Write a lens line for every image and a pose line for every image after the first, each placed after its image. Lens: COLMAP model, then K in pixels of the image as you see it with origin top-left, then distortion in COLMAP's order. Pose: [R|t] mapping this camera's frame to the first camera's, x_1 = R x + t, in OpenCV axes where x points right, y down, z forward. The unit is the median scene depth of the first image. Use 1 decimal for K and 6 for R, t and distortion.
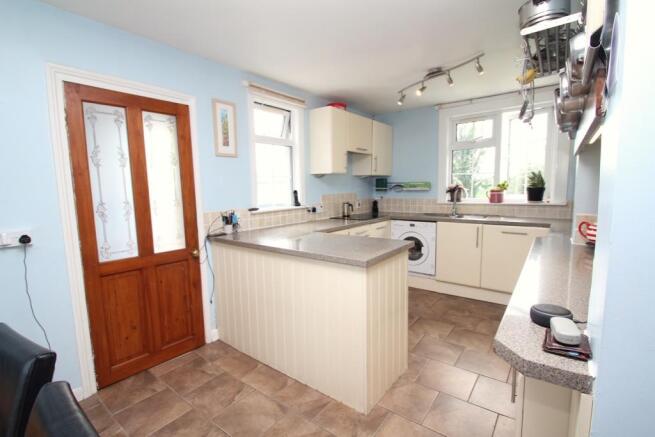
lens RADIAL K [[303.2, 0, 328.1], [0, 303.2, 217.3], [0, 0, 1]] dist [0.001666, 0.000457]
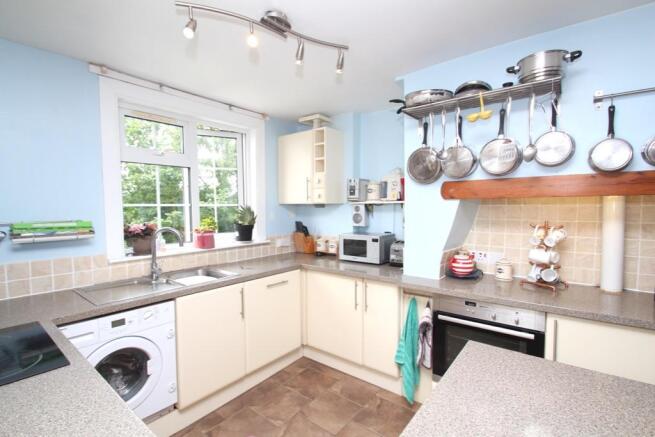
lens RADIAL K [[303.2, 0, 328.9], [0, 303.2, 223.7], [0, 0, 1]] dist [0.001666, 0.000457]
pose [[0.015477, -0.039310, 0.999107, -0.151307], [0.108790, 0.993361, 0.037399, -0.104511], [-0.993944, 0.108114, 0.019651, 0.727029]]
